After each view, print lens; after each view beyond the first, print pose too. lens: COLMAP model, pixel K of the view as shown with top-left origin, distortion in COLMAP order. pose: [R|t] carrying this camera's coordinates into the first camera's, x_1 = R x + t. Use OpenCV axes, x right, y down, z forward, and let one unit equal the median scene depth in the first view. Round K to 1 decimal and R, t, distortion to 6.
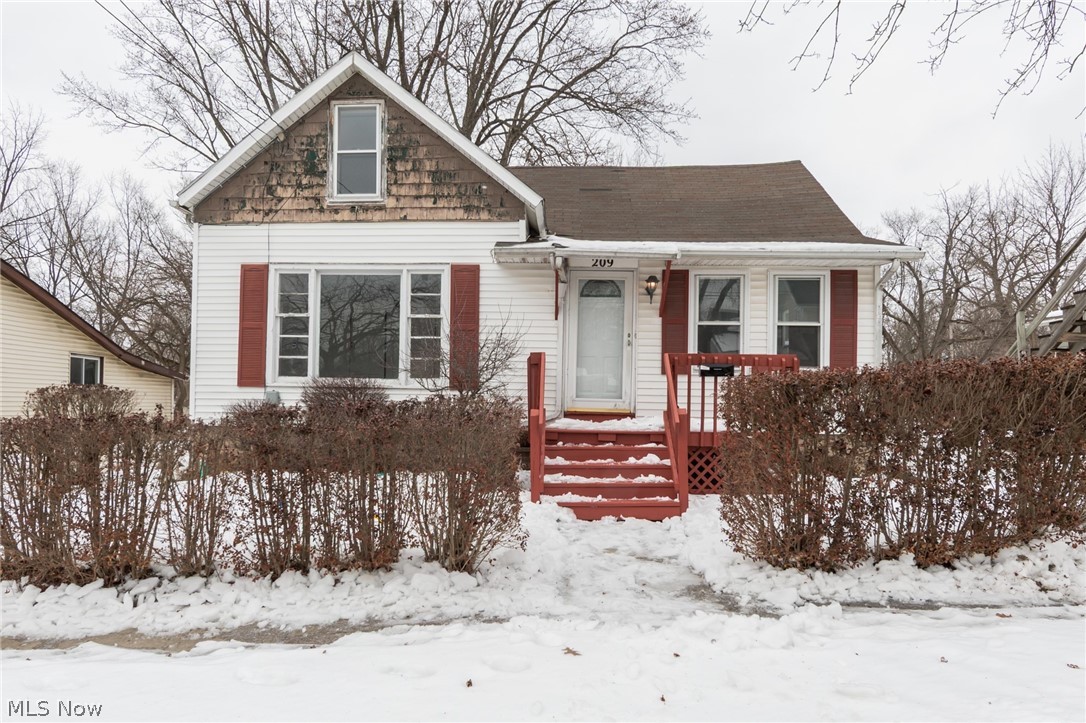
lens RADIAL K [[423.6, 0, 540.8], [0, 423.6, 355.5], [0, 0, 1]] dist [-0.000952, -0.000176]
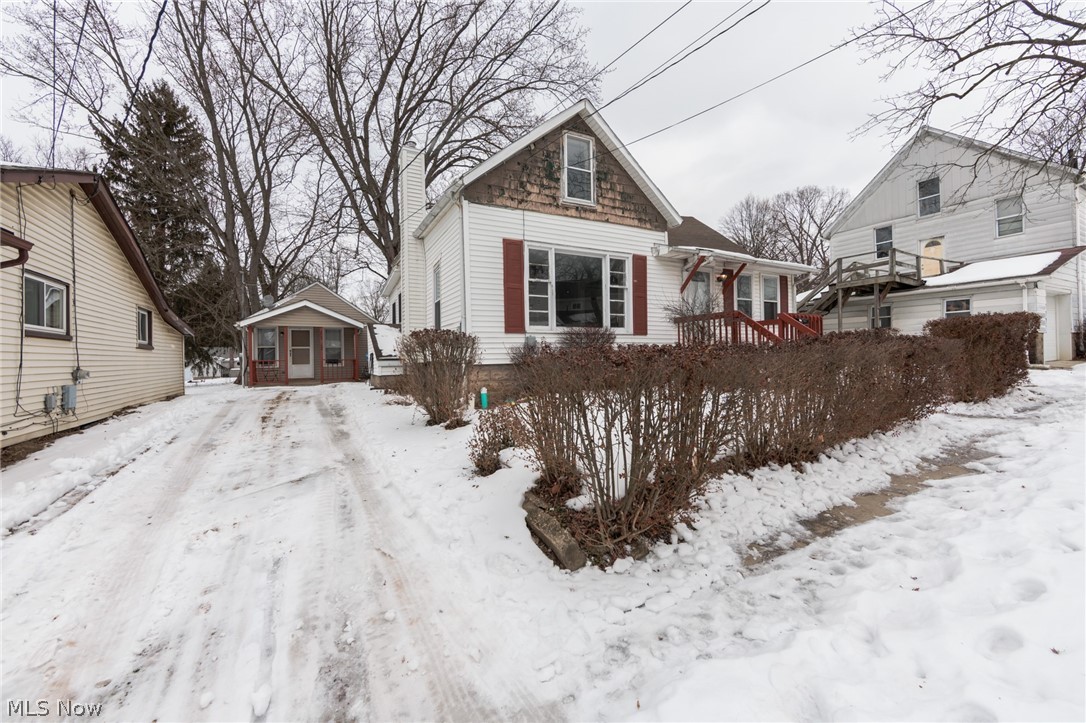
lens RADIAL K [[423.6, 0, 540.8], [0, 423.6, 355.5], [0, 0, 1]] dist [-0.000952, -0.000176]
pose [[0.863184, -0.024798, 0.504280, -1.283957], [0.019928, 0.999688, 0.015050, 0.127040], [-0.504496, -0.002942, 0.863409, -0.180197]]
